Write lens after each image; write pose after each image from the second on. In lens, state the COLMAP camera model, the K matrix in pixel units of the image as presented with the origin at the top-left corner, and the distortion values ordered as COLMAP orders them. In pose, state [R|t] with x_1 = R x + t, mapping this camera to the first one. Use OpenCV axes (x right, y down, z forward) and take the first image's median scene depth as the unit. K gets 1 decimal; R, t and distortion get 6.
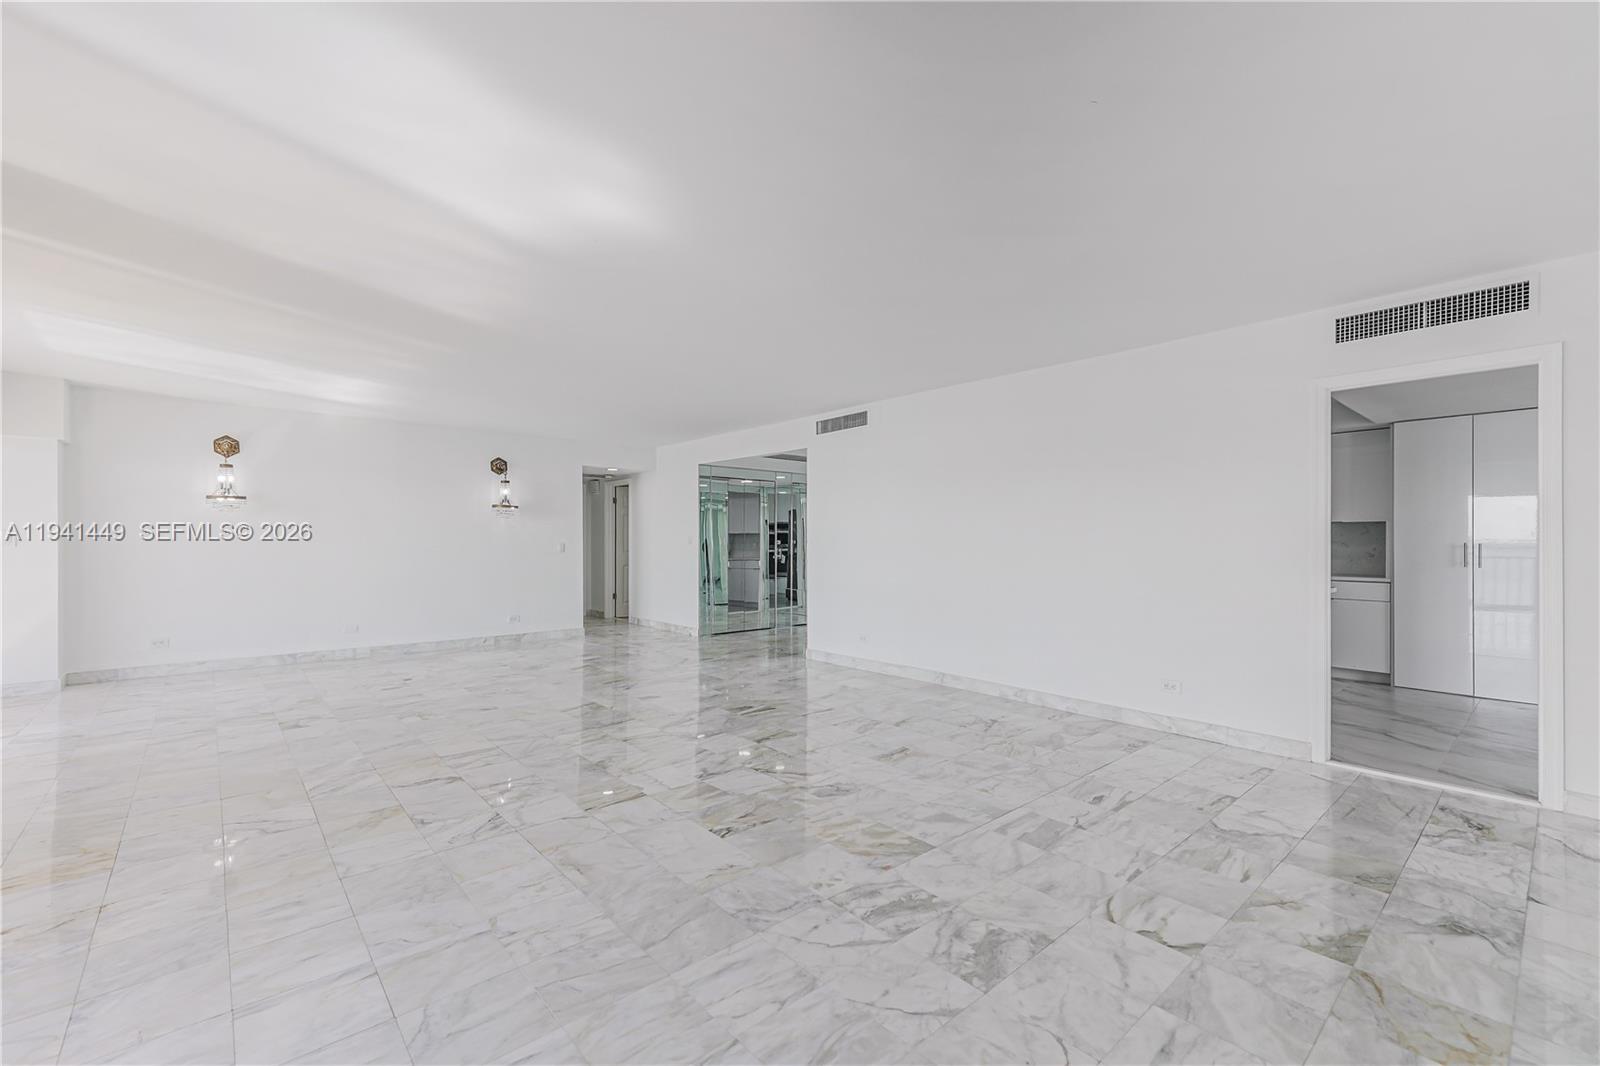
lens RADIAL K [[686.8, 0, 800.6], [0, 686.8, 535.4], [0, 0, 1]] dist [-0.000307, 0.000216]
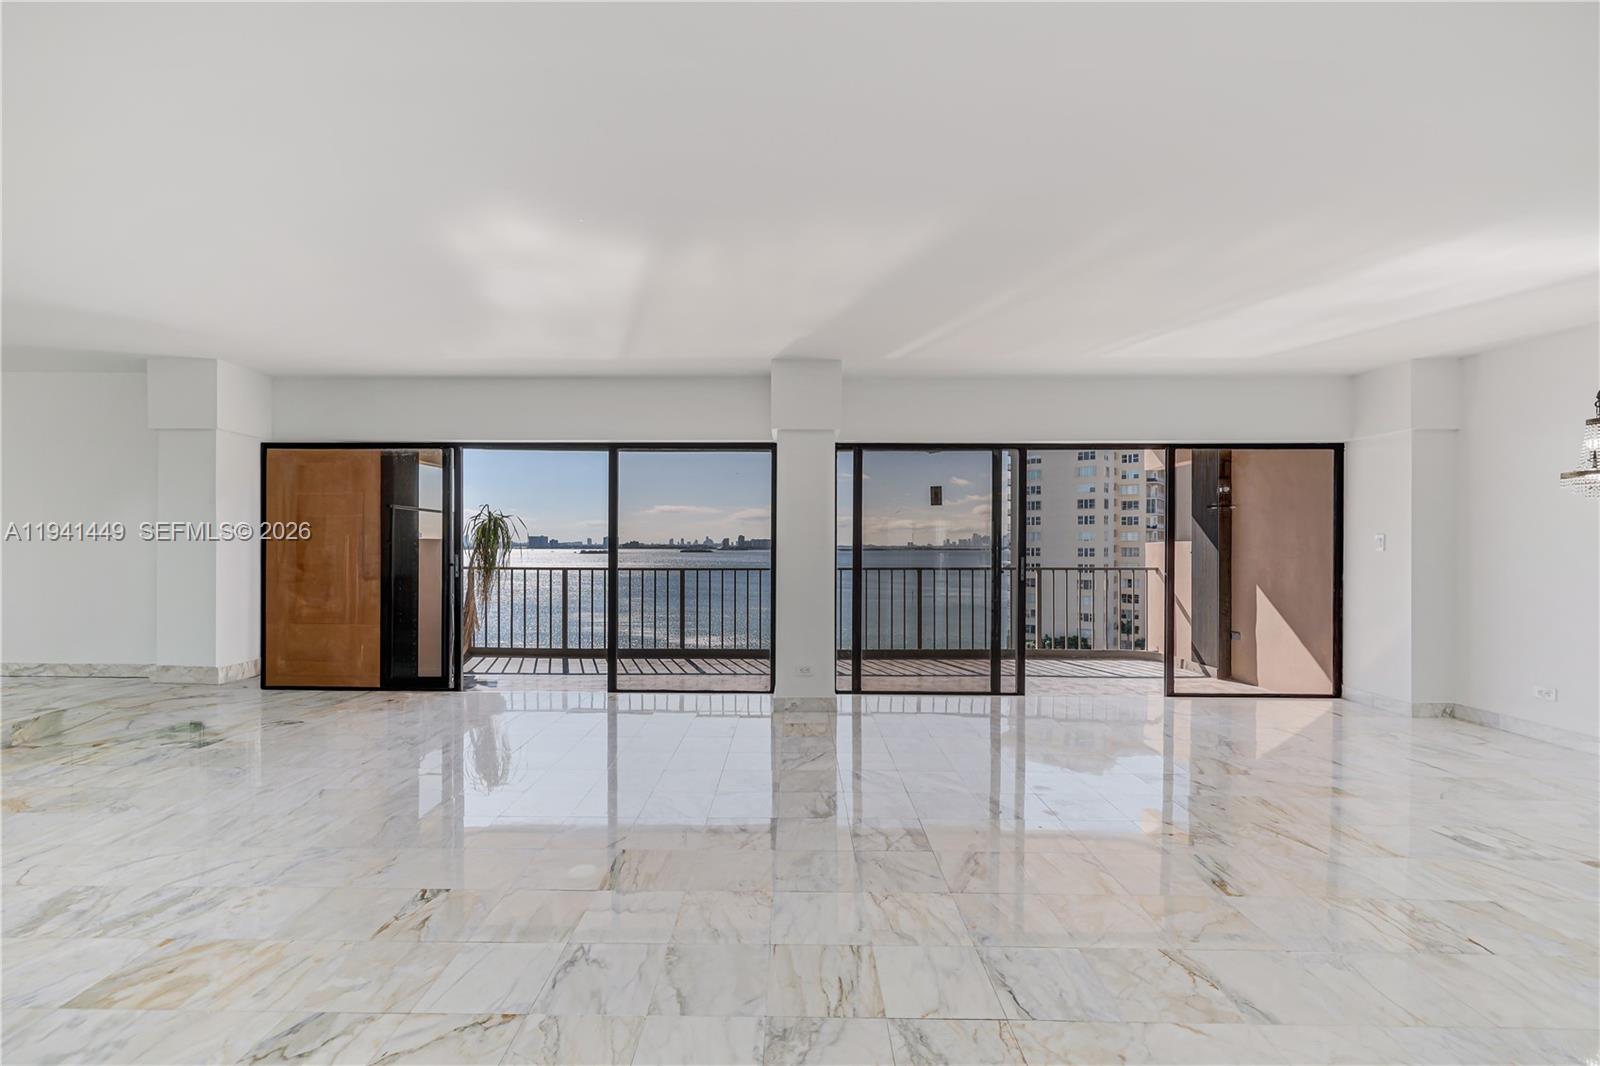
lens RADIAL K [[686.8, 0, 786.1], [0, 686.8, 523.5], [0, 0, 1]] dist [-0.000307, 0.000216]
pose [[-0.685564, -0.022657, -0.727660, 0.199792], [-0.000155, 0.999520, -0.030977, 0.016469], [0.728013, -0.021124, -0.685238, 1.869856]]
